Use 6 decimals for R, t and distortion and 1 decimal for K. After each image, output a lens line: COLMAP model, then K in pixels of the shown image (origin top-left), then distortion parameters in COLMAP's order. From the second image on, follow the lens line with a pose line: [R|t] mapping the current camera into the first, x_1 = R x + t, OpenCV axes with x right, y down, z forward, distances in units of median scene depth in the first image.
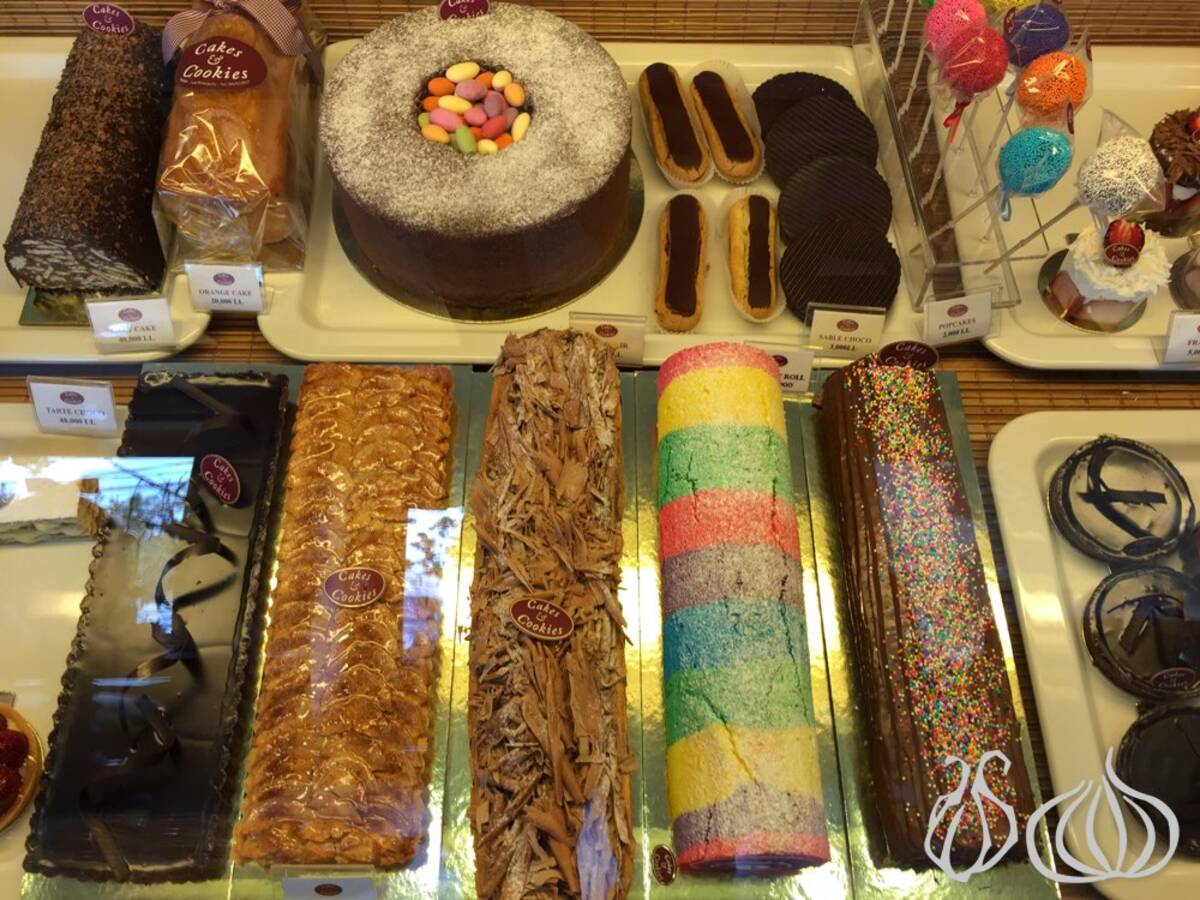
lens RADIAL K [[1024.1, 0, 600.0], [0, 1024.1, 450.0], [0, 0, 1]] dist [0.077653, -0.110979]
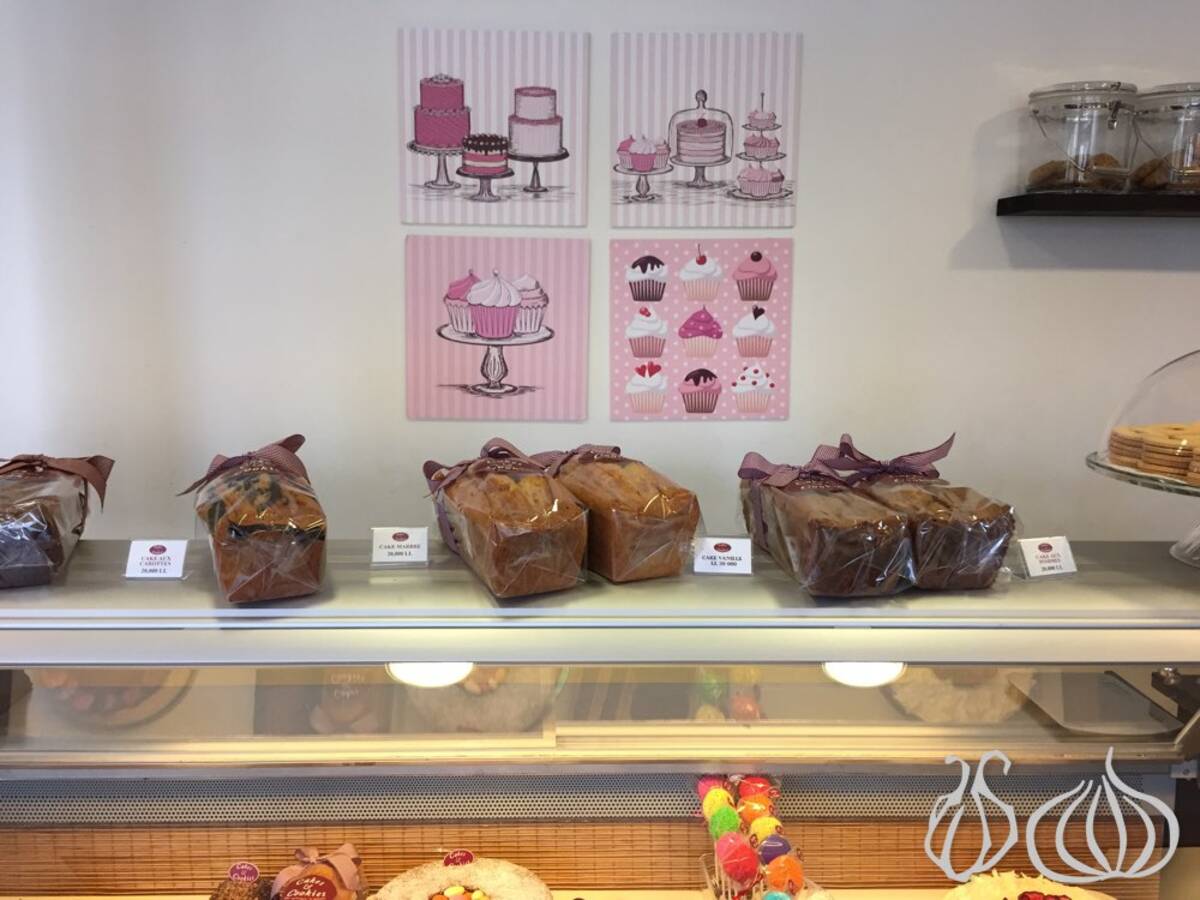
lens RADIAL K [[1024.1, 0, 600.0], [0, 1024.1, 450.0], [0, 0, 1]] dist [0.077653, -0.110979]
pose [[0.999833, -0.012506, 0.013303, 0.085349], [0.018161, 0.606133, -0.795156, 0.515172], [0.001880, 0.795265, 0.606260, -0.555242]]
